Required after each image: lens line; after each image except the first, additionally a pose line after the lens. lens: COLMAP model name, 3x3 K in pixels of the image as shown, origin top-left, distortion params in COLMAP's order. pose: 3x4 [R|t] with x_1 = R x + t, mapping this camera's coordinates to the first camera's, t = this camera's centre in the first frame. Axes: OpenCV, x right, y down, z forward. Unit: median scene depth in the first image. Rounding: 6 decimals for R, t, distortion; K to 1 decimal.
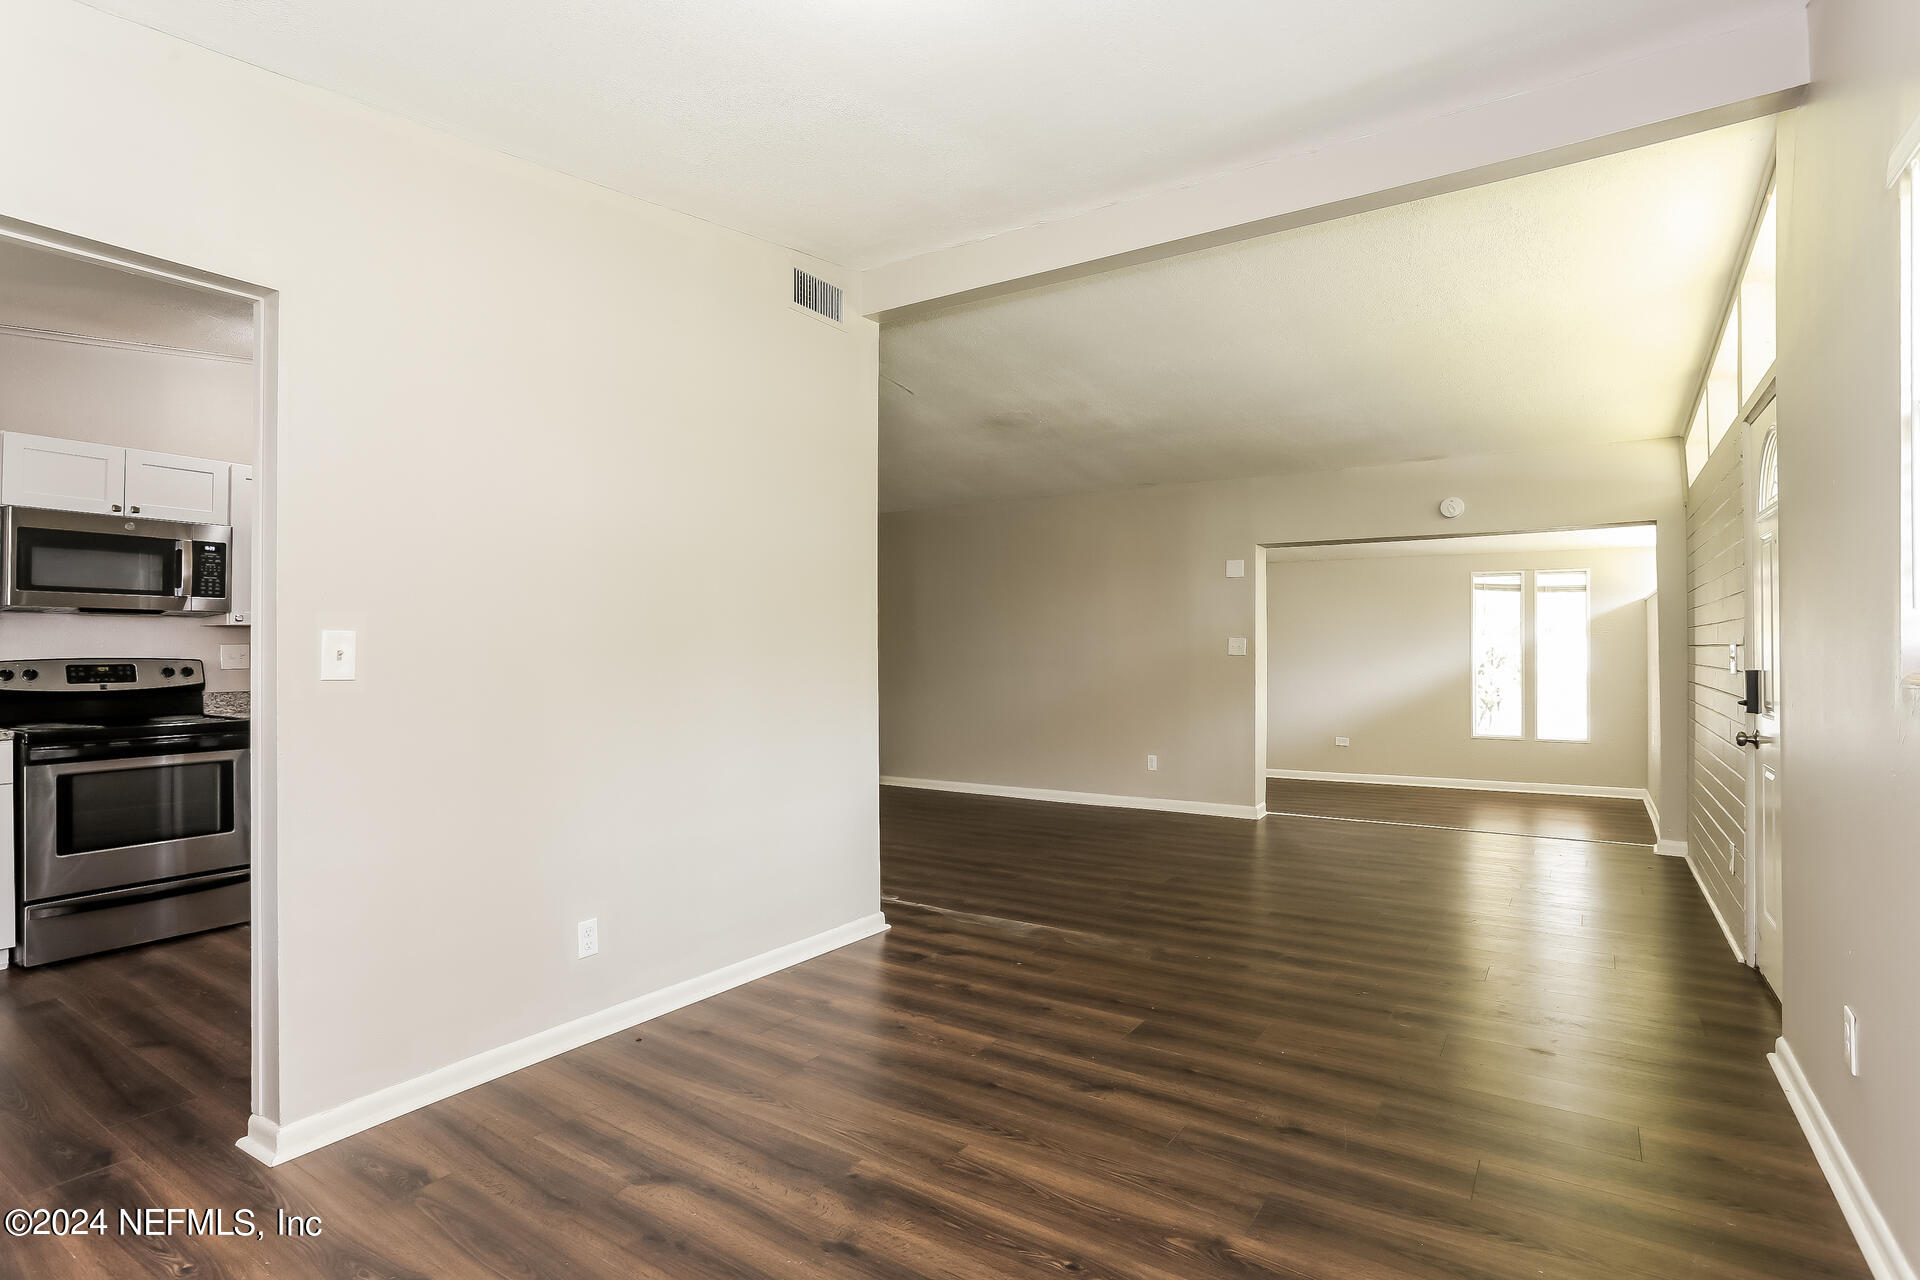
lens RADIAL K [[951.9, 0, 950.0], [0, 951.9, 636.3], [0, 0, 1]] dist [-0.005951, -0.001035]
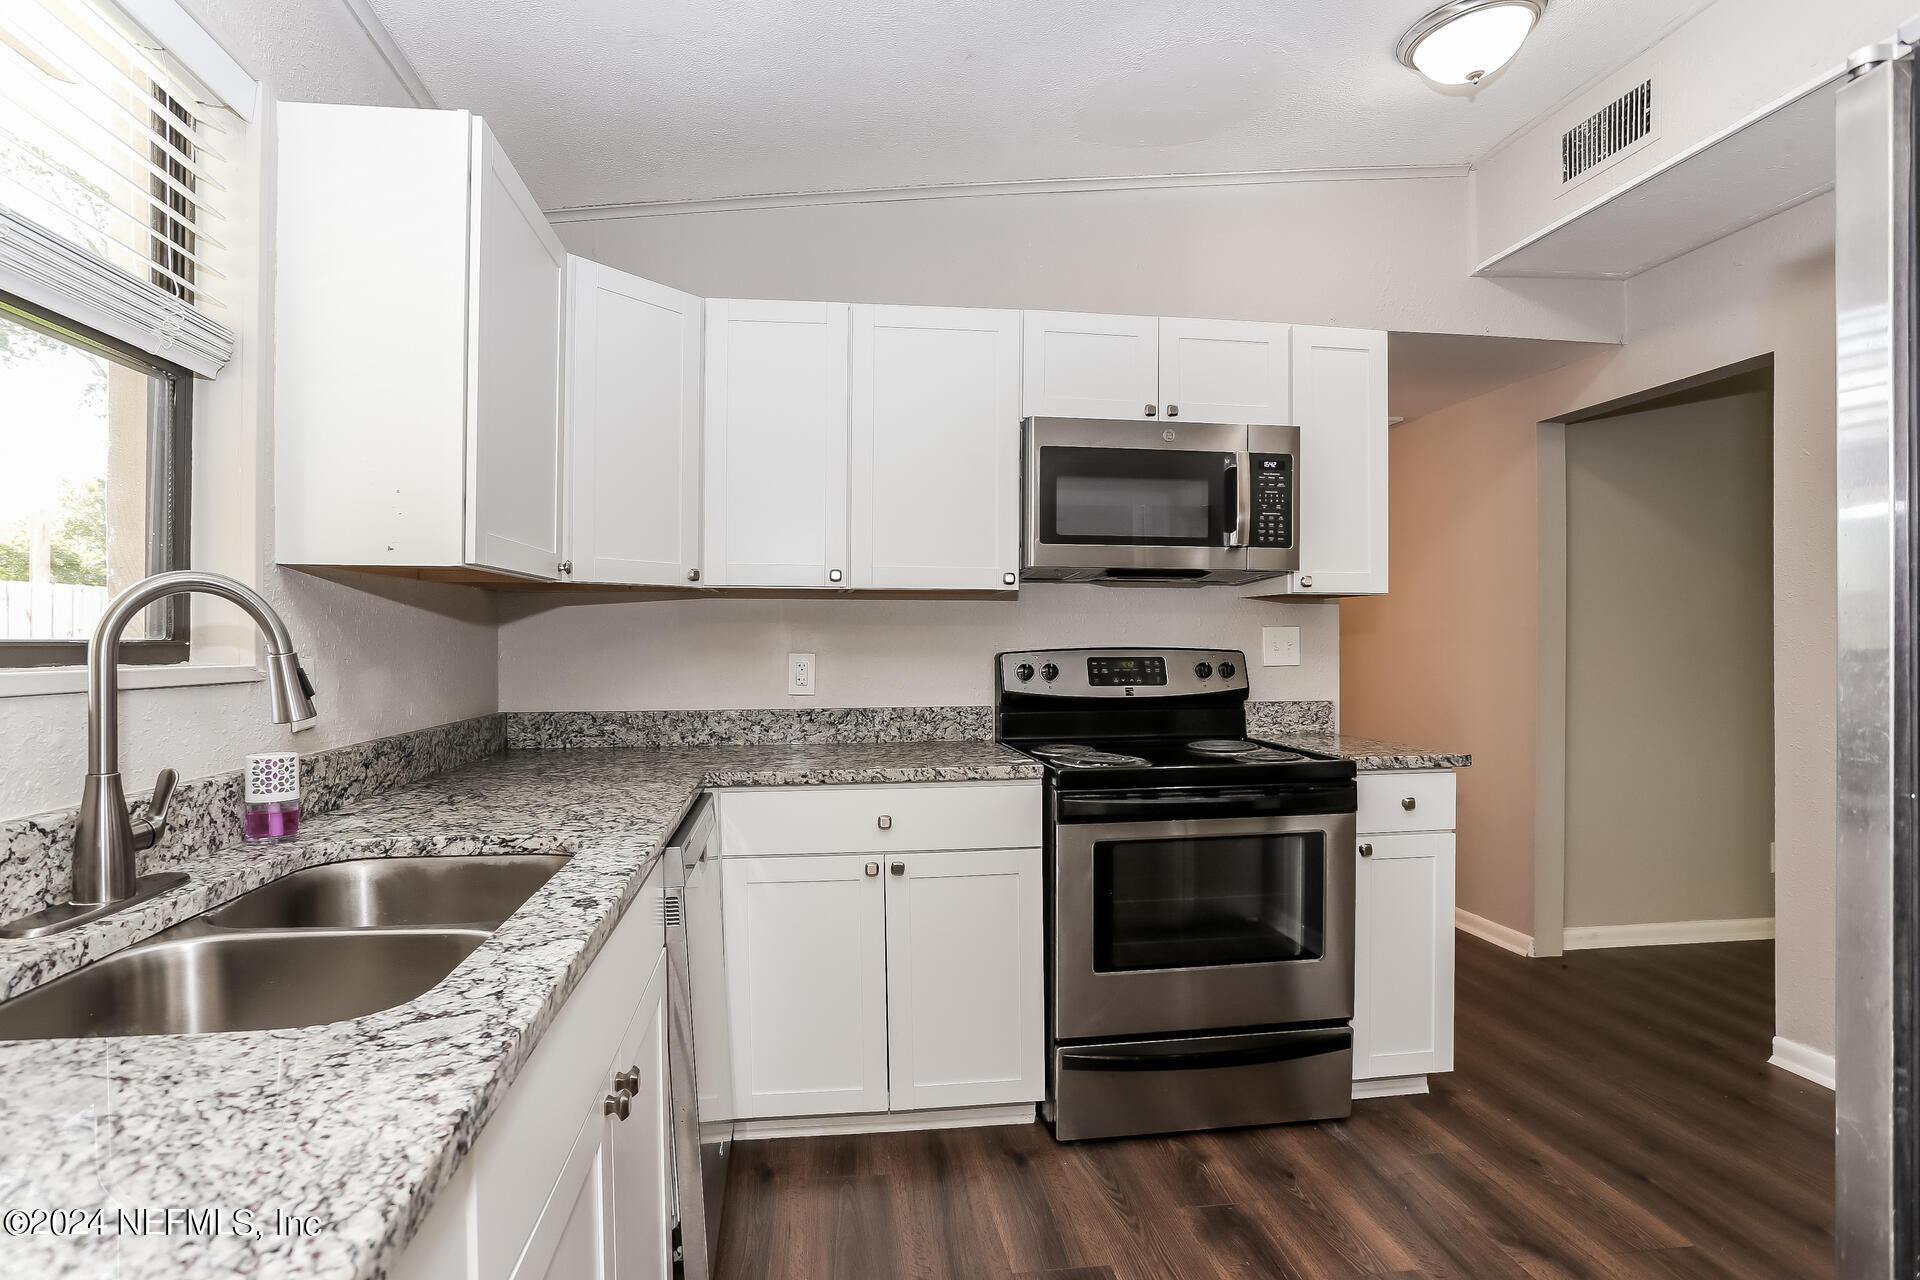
lens RADIAL K [[992.2, 0, 954.9], [0, 992.2, 641.1], [0, 0, 1]] dist [-0.066113, 0.031484]
pose [[0.679280, -0.002214, -0.733876, -0.465426], [0.010588, 0.999921, 0.006784, 0.012089], [0.733803, -0.012378, 0.679250, 0.436397]]
